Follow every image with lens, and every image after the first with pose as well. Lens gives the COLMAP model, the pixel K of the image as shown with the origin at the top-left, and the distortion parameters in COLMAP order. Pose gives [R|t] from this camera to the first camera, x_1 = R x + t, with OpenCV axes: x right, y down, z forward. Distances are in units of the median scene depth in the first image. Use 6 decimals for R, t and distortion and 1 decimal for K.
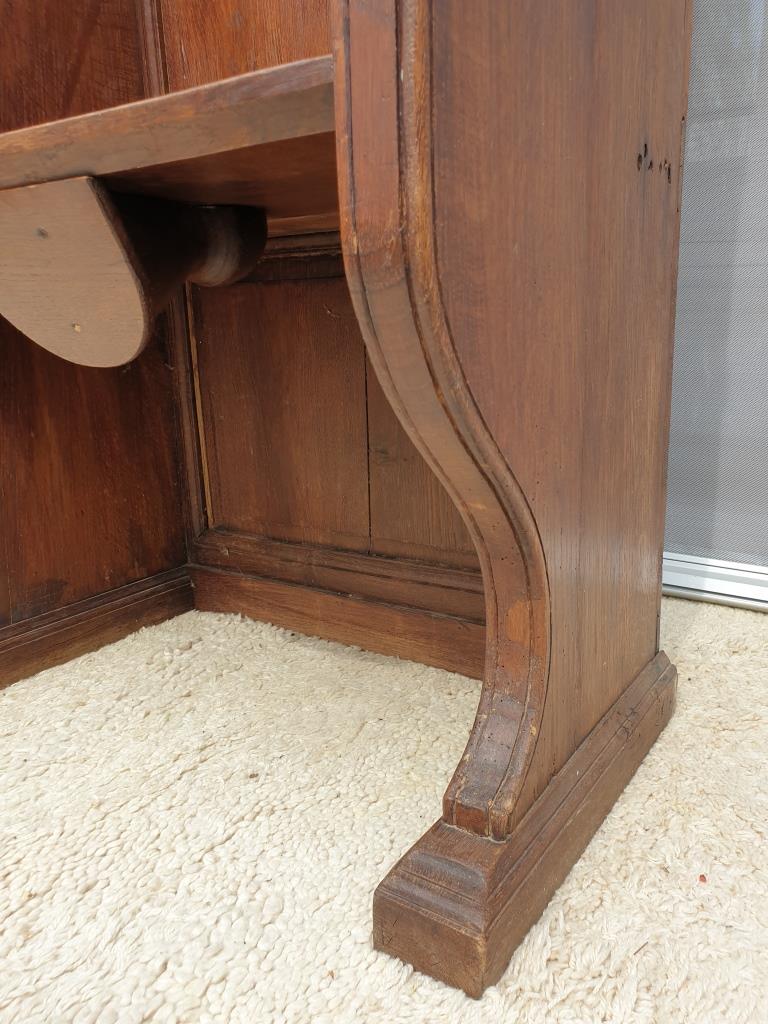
lens RADIAL K [[782.4, 0, 384.0], [0, 782.4, 512.0], [0, 0, 1]] dist [0.120402, -0.305756]
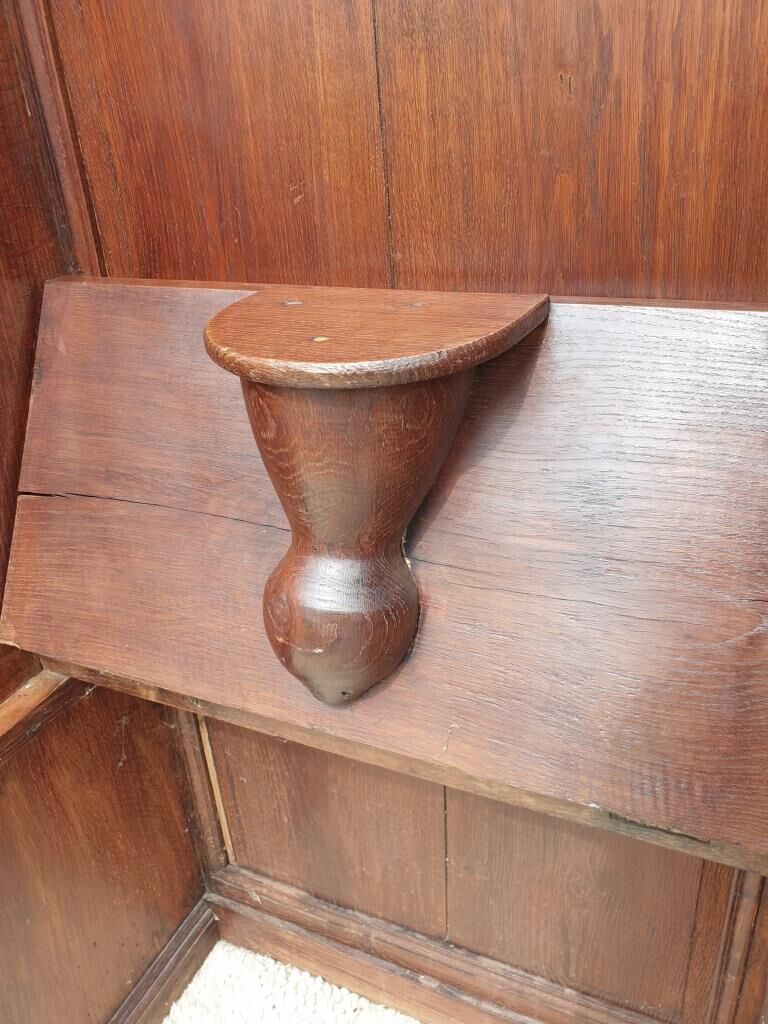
lens RADIAL K [[781.5, 0, 393.7], [0, 781.5, 517.0], [0, 0, 1]] dist [0.007918, -0.002688]
pose [[0.986872, -0.087757, 0.135582, -0.147981], [0.056184, 0.973602, 0.221229, -0.594553], [-0.151417, -0.210707, 0.965751, 0.268271]]
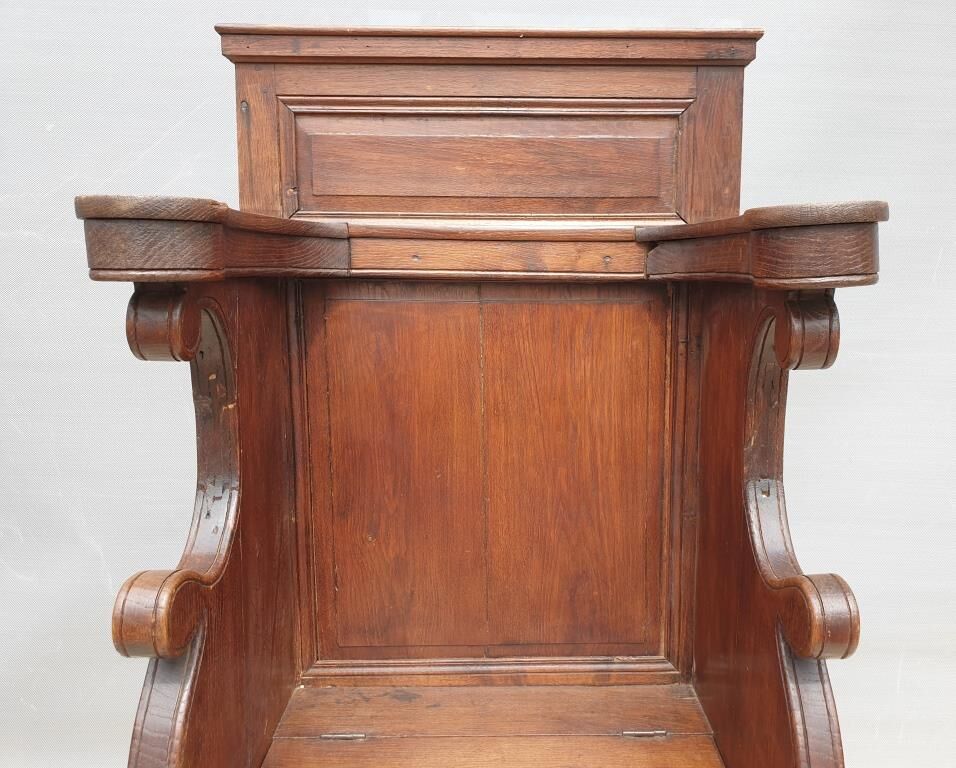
lens RADIAL K [[780.7, 0, 521.5], [0, 780.7, 375.9], [0, 0, 1]] dist [0.138868, -0.372252]
pose [[0.822047, -0.041112, 0.567933, -0.688432], [0.105070, 0.991215, -0.080330, -0.736960], [-0.559641, 0.125708, 0.819145, -0.209048]]
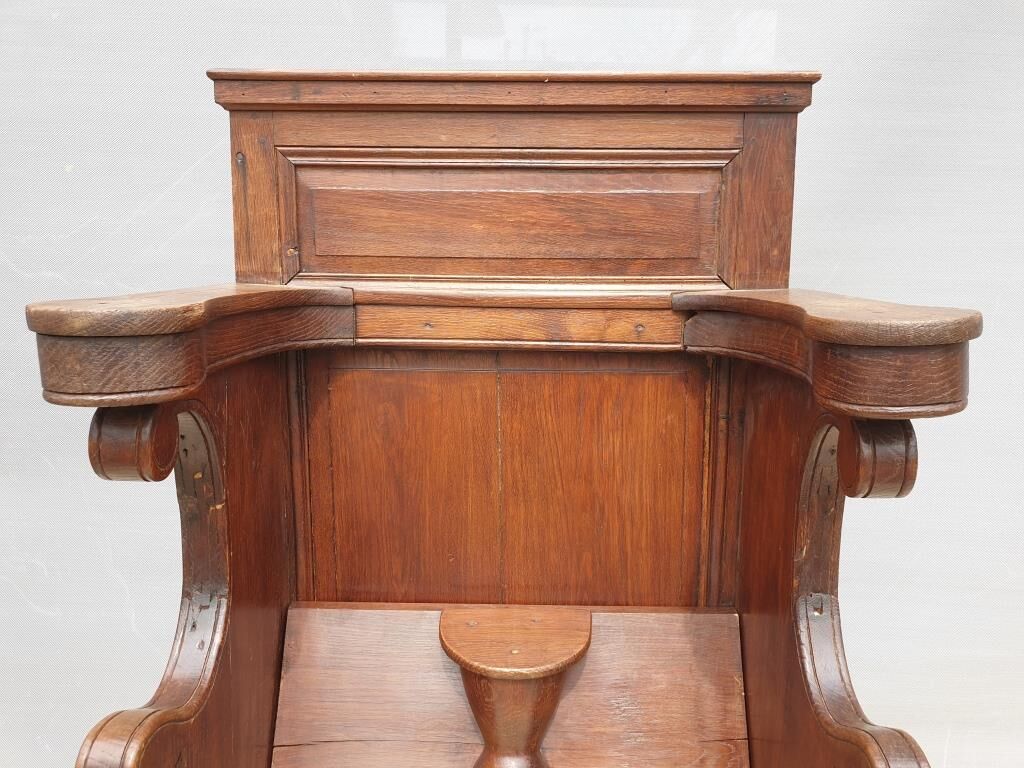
lens RADIAL K [[782.4, 0, 521.8], [0, 782.4, 381.9], [0, 0, 1]] dist [0.120402, -0.305756]
pose [[0.839662, -0.046040, 0.541155, -0.619714], [0.094050, 0.993673, -0.061390, -0.863393], [-0.534904, 0.102442, 0.838679, -0.137341]]
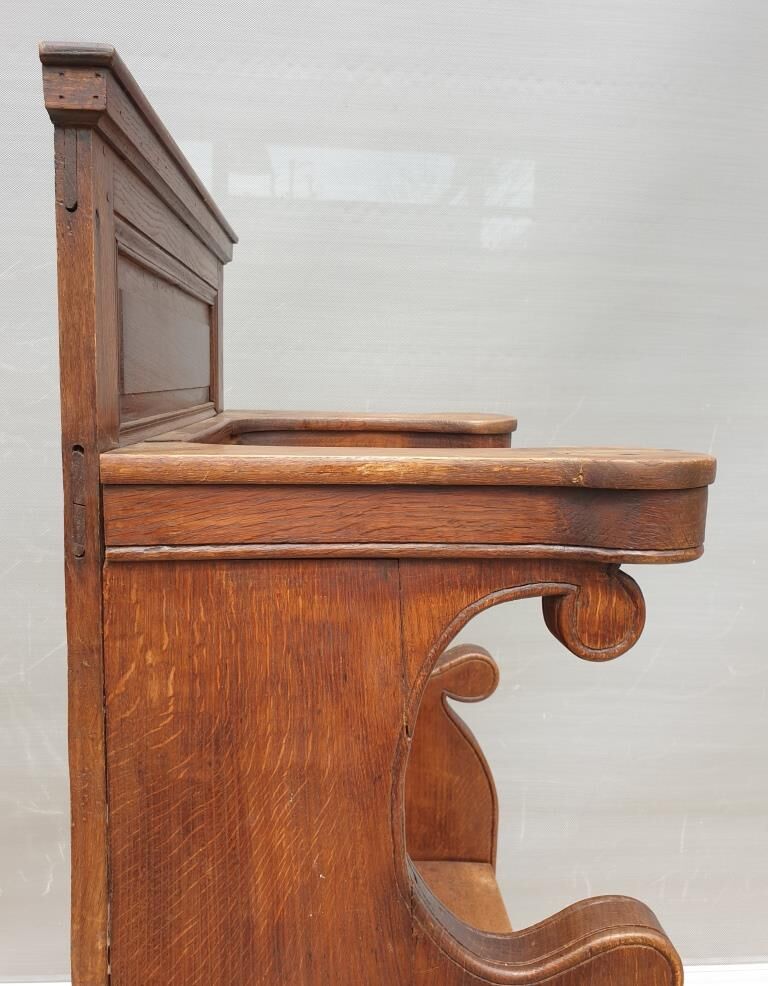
lens RADIAL K [[841.7, 0, 382.9], [0, 841.7, 479.1], [0, 0, 1]] dist [0.028157, 0.001787]
pose [[-0.596527, -0.073935, 0.799180, -0.963813], [0.195683, 0.952300, 0.234164, -1.168783], [-0.778372, 0.296071, -0.553605, 1.084212]]
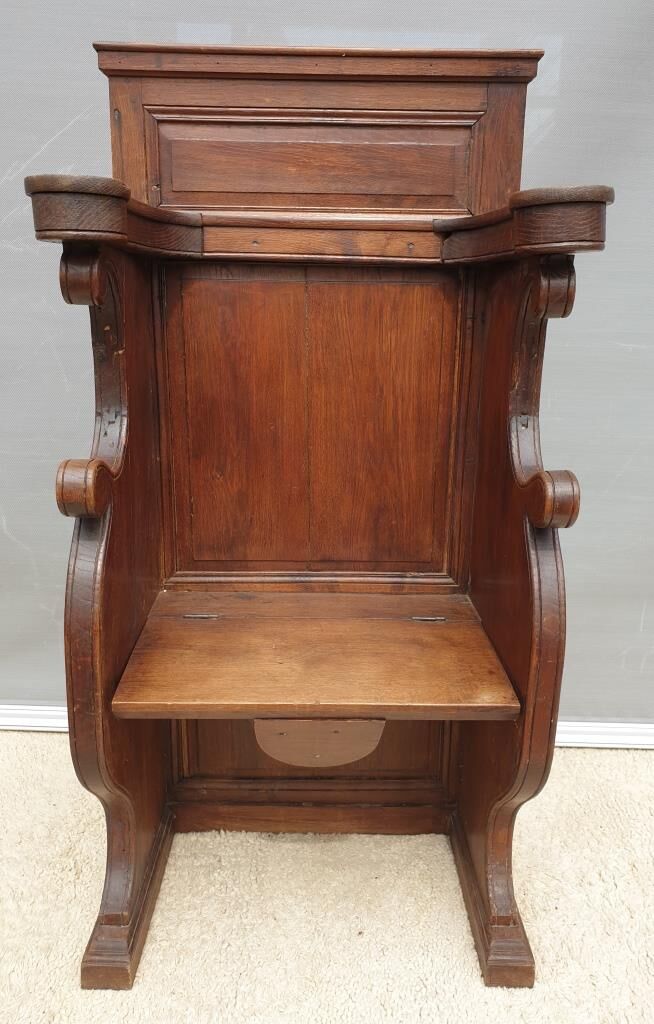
lens RADIAL K [[789.8, 0, 319.9], [0, 789.8, 514.9], [0, 0, 1]] dist [0.001806, 0.013015]
pose [[0.827744, -0.099808, 0.552157, -0.893261], [0.092419, 0.994864, 0.041285, -0.580703], [-0.553442, 0.016856, 0.832717, -0.444755]]
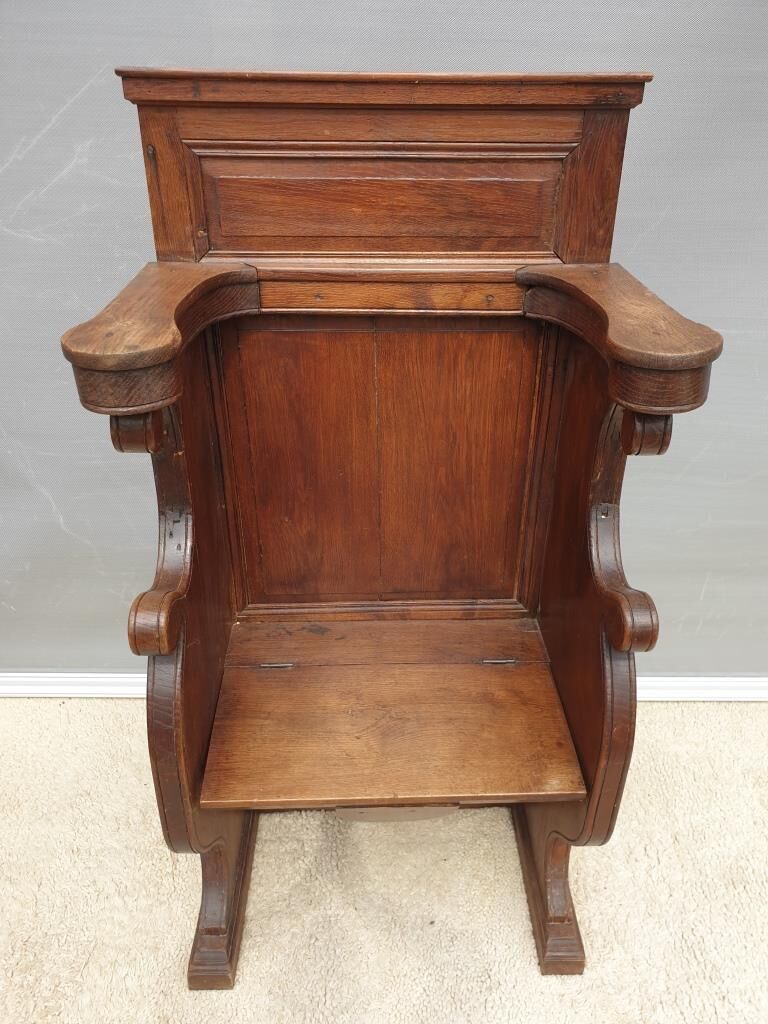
lens RADIAL K [[781.5, 0, 393.7], [0, 781.5, 517.0], [0, 0, 1]] dist [0.007918, -0.002688]
pose [[0.813462, -0.251177, 0.524585, -0.812043], [0.102033, 0.949583, 0.296449, -1.033646], [-0.572598, -0.187625, 0.798078, -0.355693]]
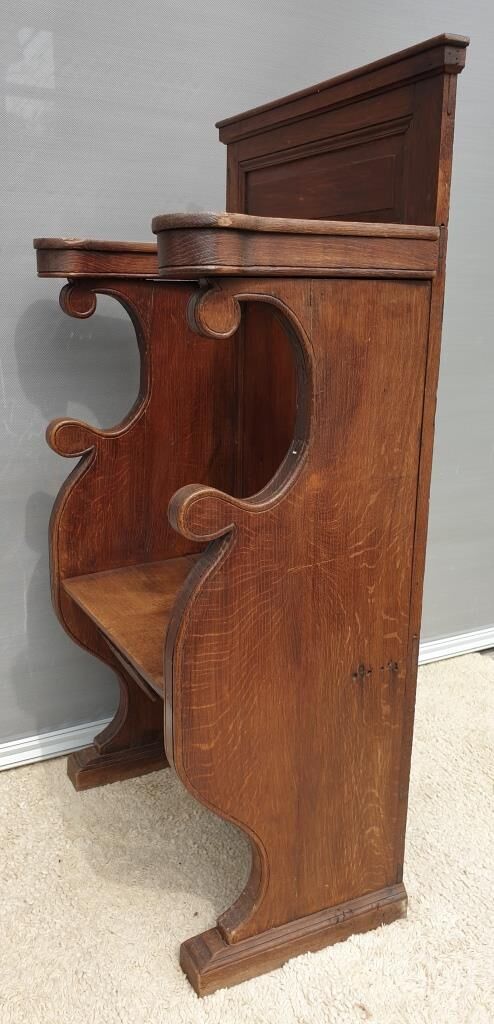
lens RADIAL K [[818.6, 0, 243.2], [0, 818.6, 507.4], [0, 0, 1]] dist [0.035490, -0.010542]
pose [[0.874566, 0.169635, -0.454266, 0.625659], [-0.161228, 0.985240, 0.057514, -0.613475], [0.457318, 0.022941, 0.889007, -0.738737]]
